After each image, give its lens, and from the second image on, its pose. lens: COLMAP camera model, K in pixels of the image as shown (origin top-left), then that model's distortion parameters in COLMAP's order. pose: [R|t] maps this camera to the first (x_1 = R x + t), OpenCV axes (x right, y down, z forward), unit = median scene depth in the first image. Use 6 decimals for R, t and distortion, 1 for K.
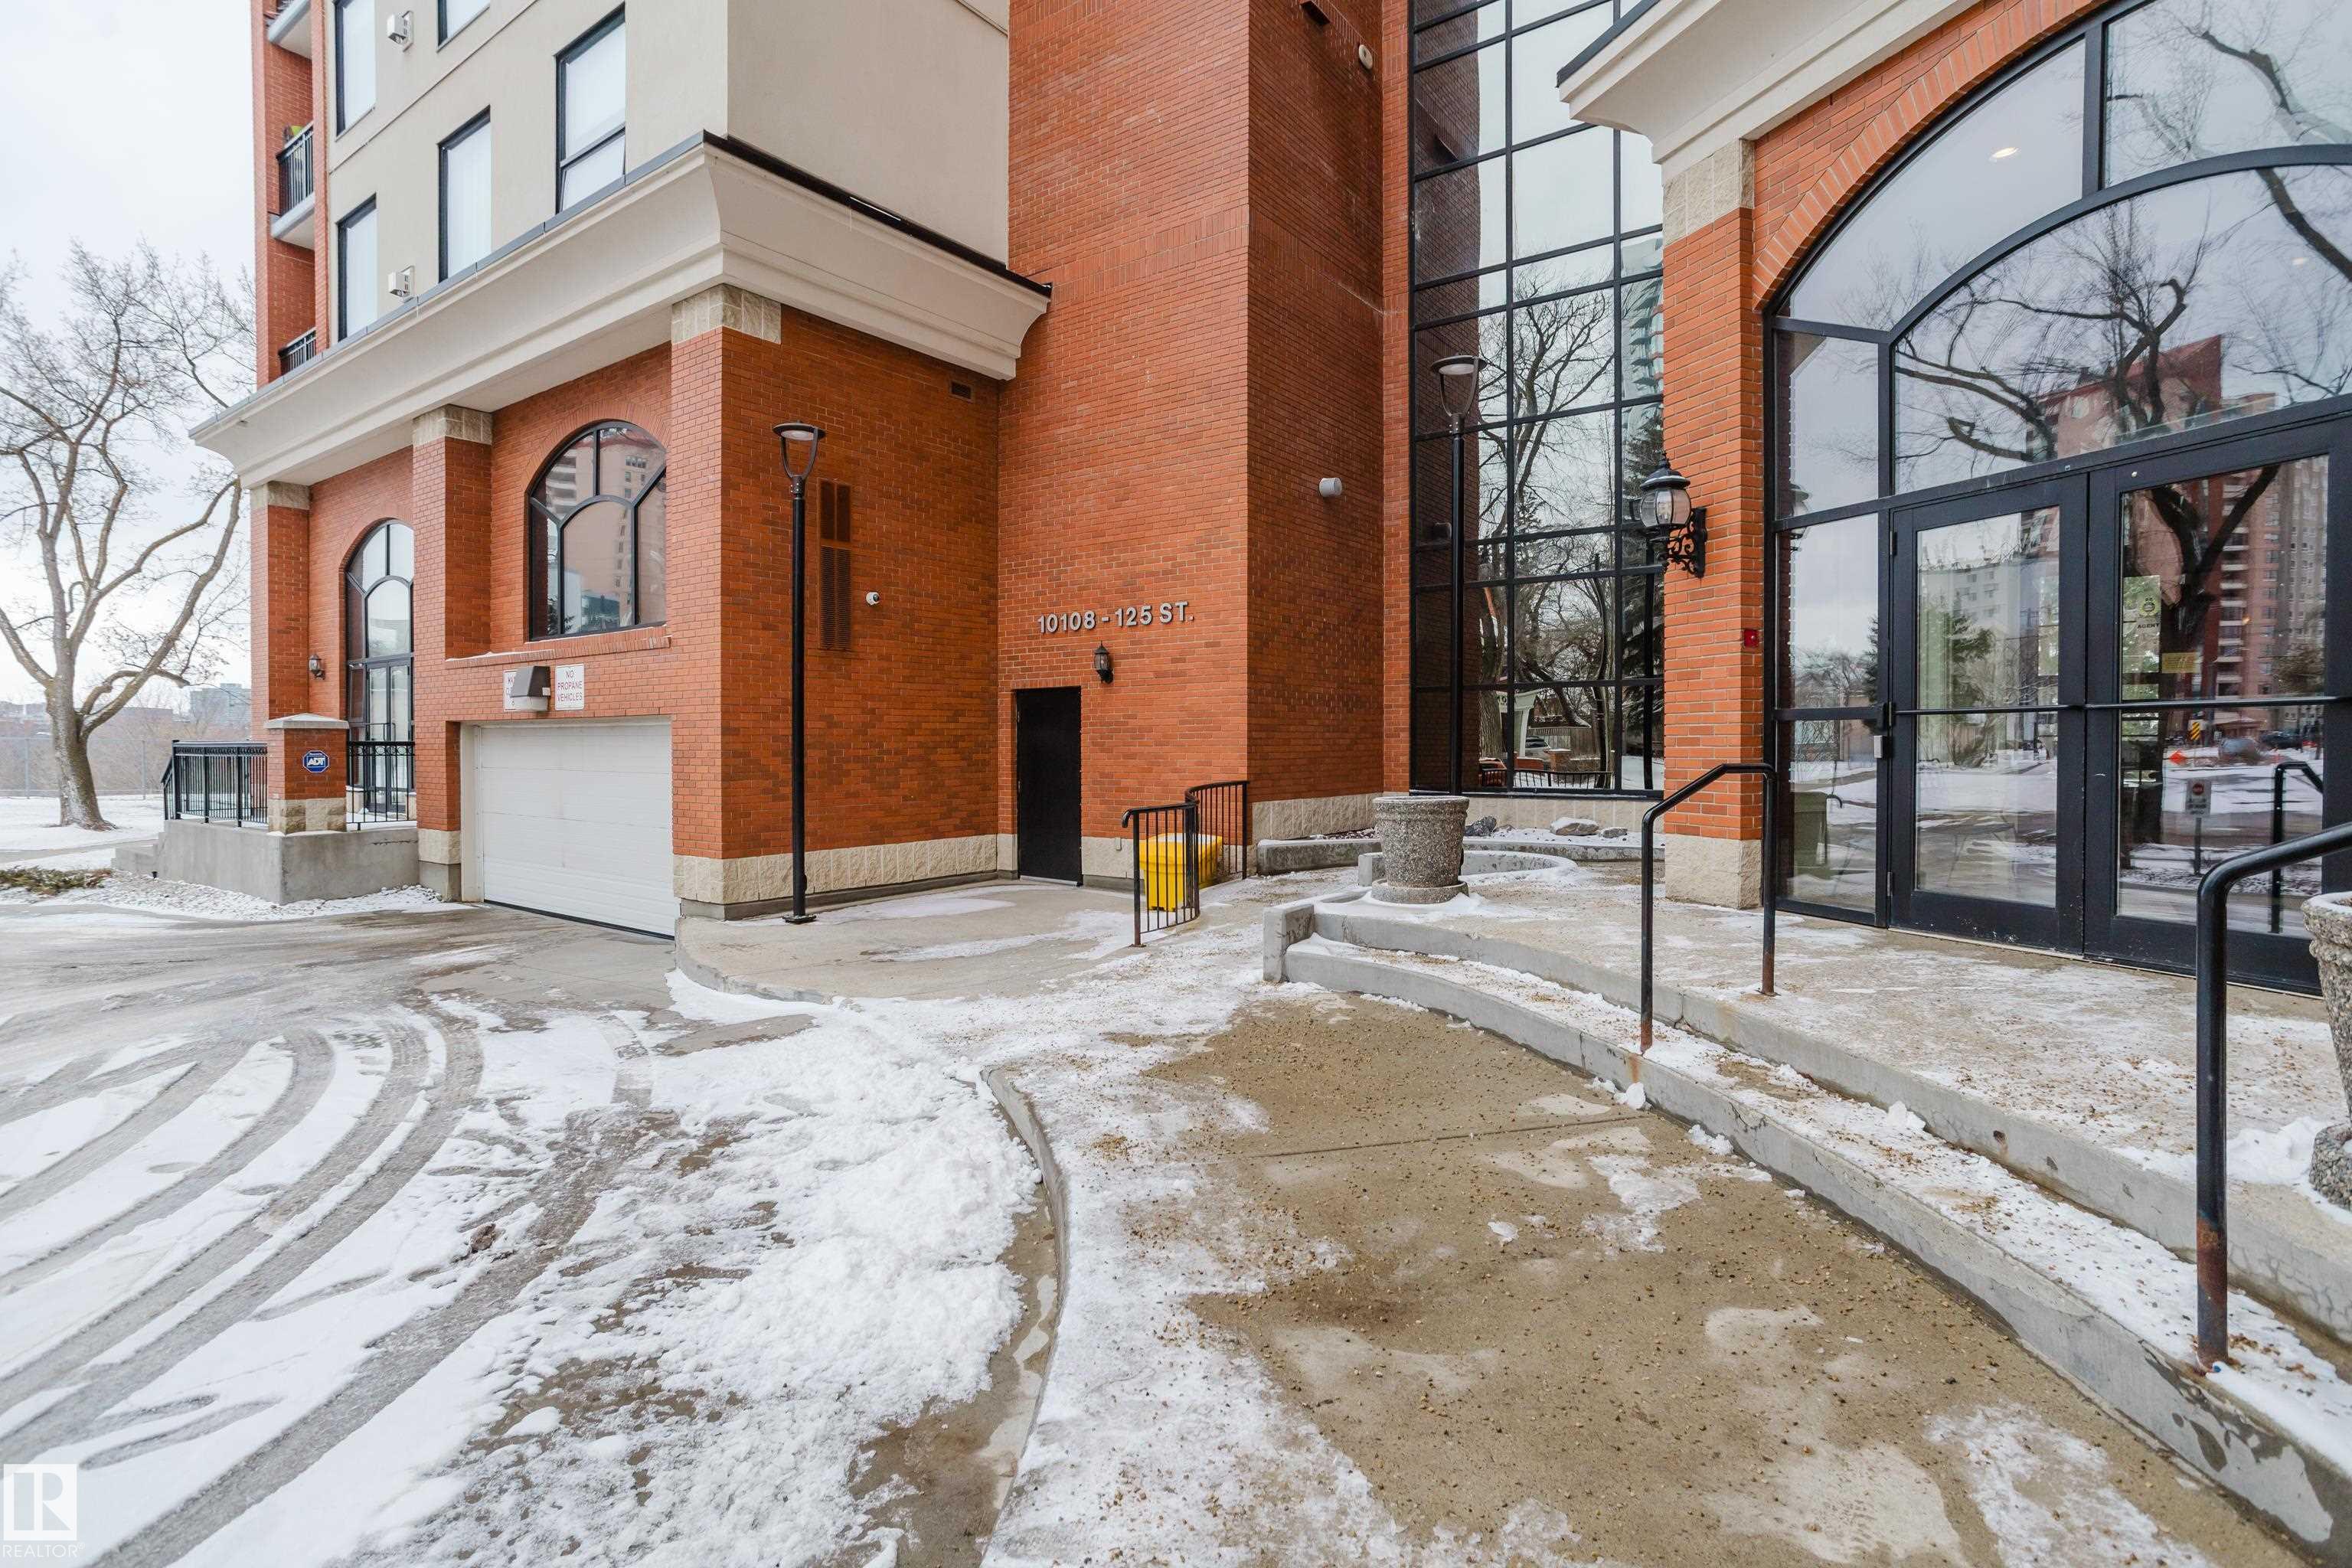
lens RADIAL K [[1173.6, 0, 1125.5], [0, 1173.6, 752.1], [0, 0, 1]] dist [-0.028635, 0.006442]
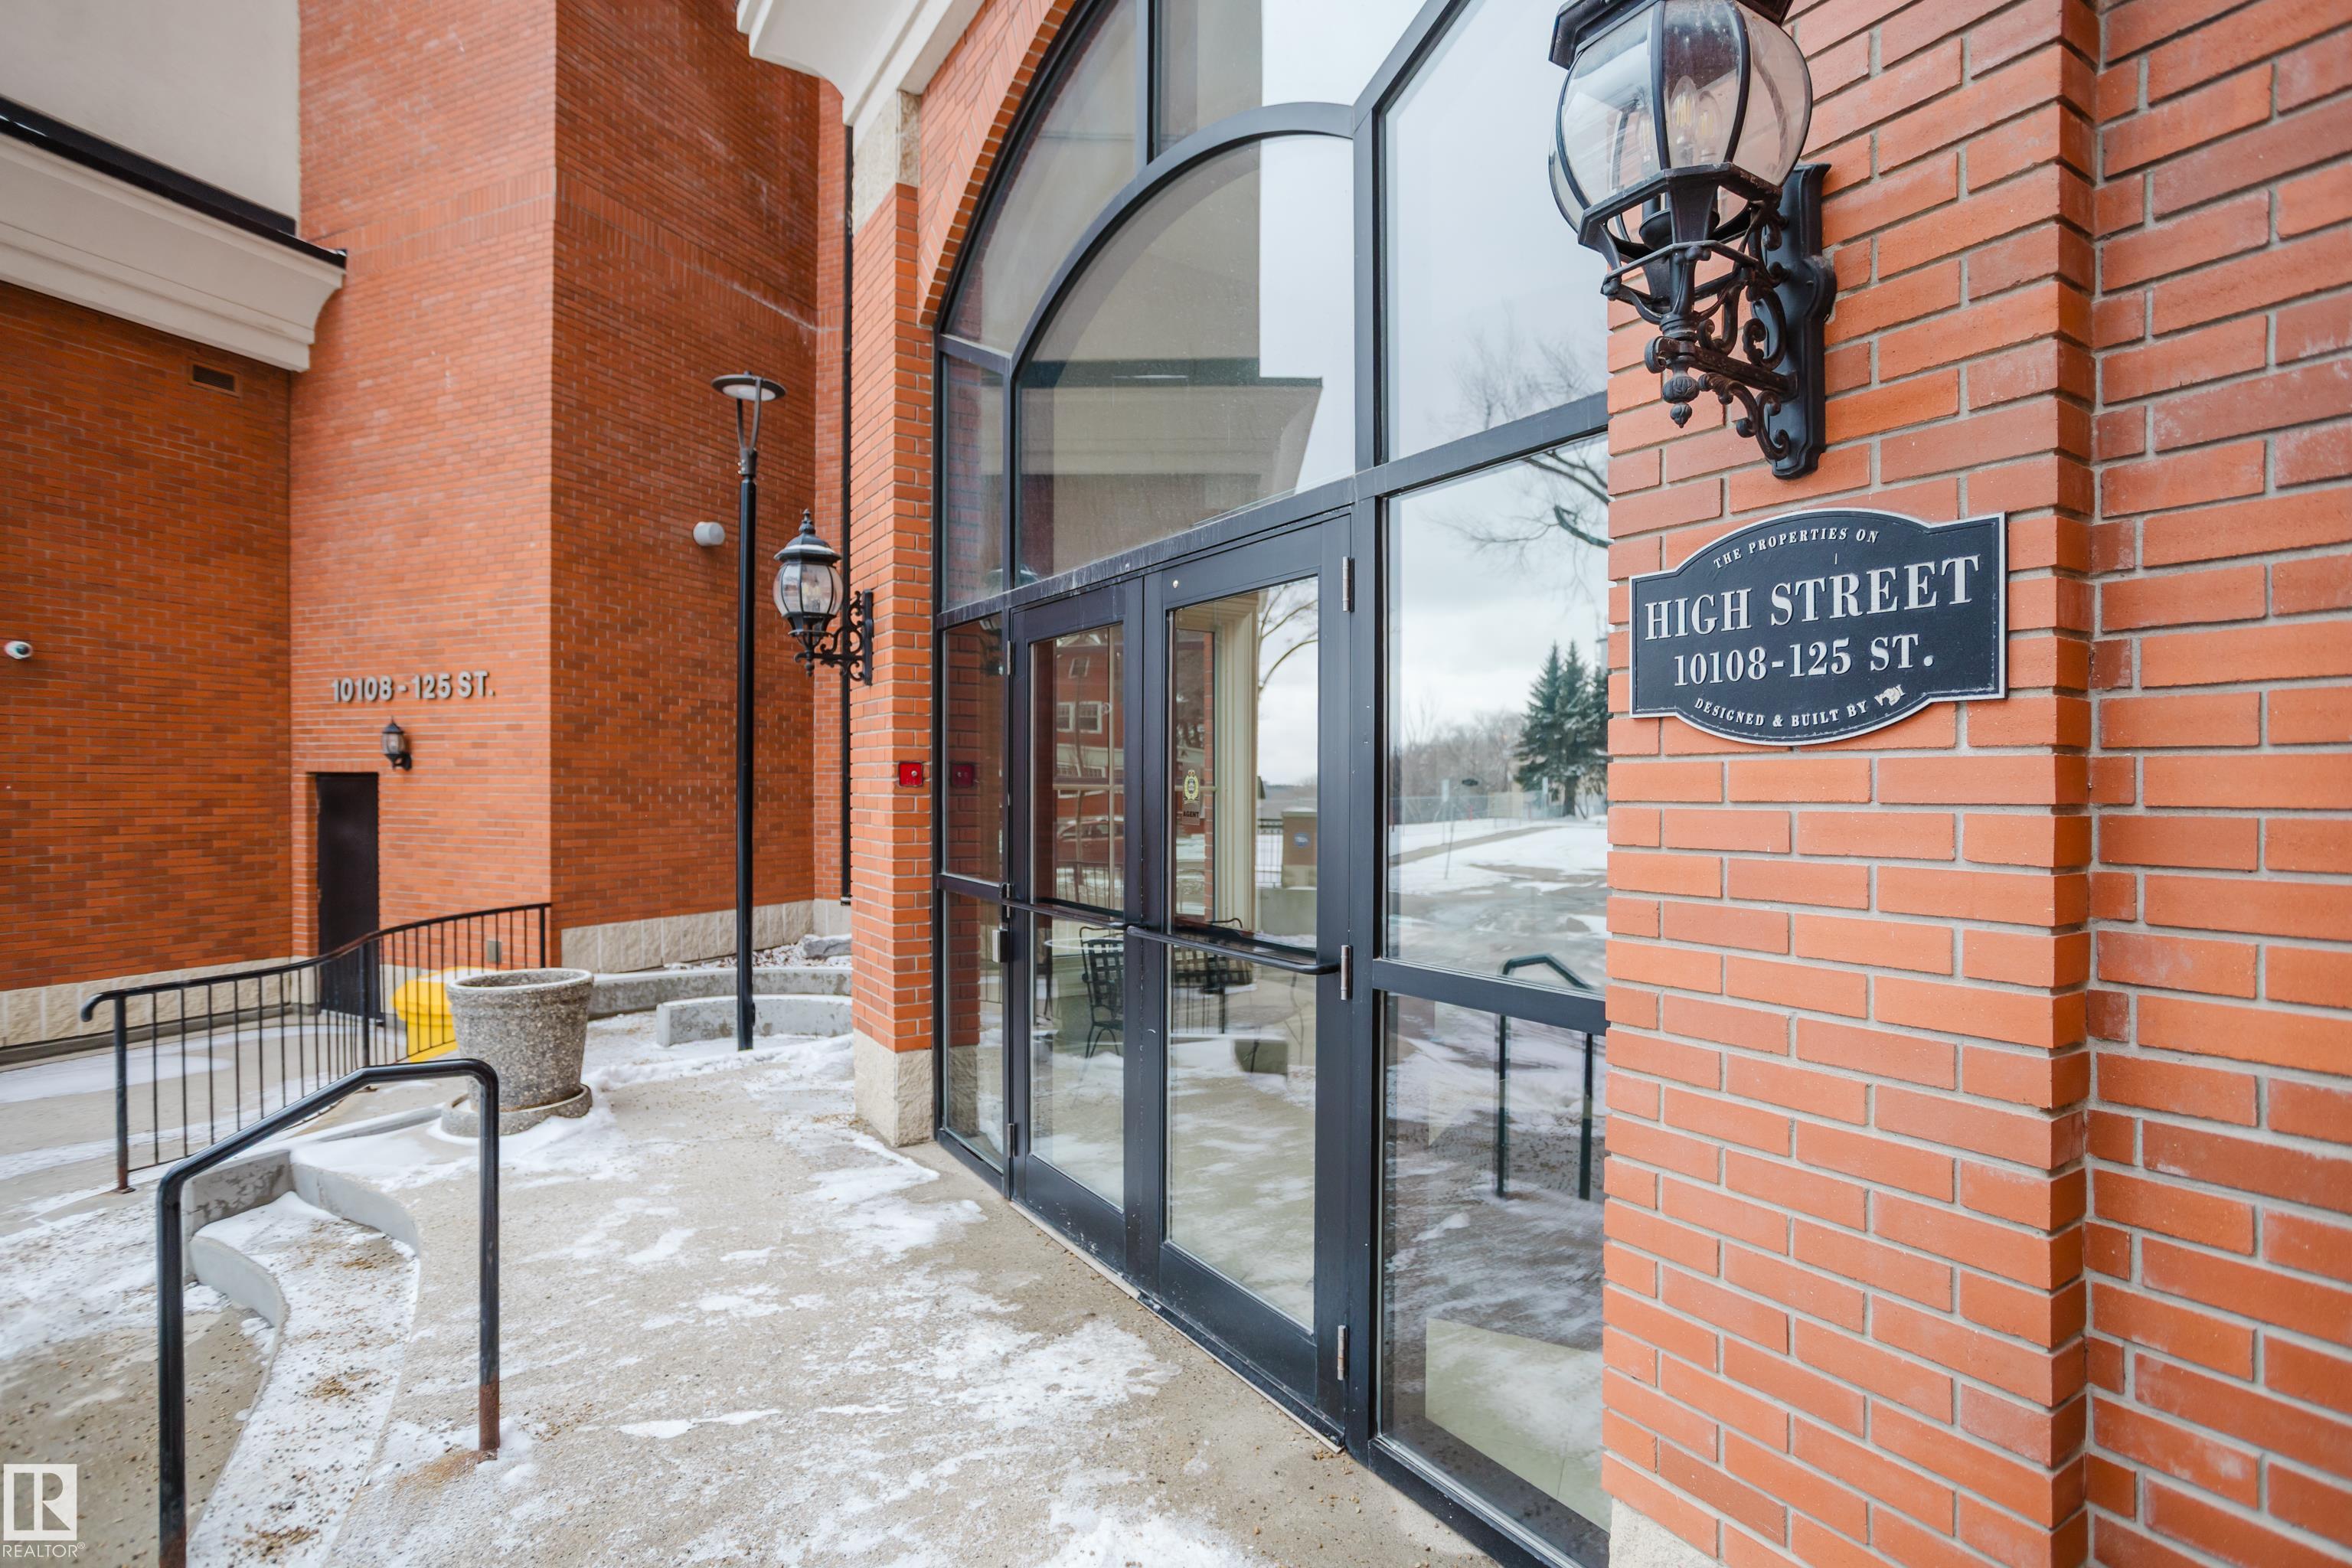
lens RADIAL K [[1173.6, 0, 1118.0], [0, 1173.6, 809.2], [0, 0, 1]] dist [-0.028635, 0.006442]
pose [[0.975615, 0.012945, 0.219106, 0.277258], [-0.015459, 0.999833, 0.009761, -0.047466], [-0.218943, -0.012910, 0.975652, 0.141531]]
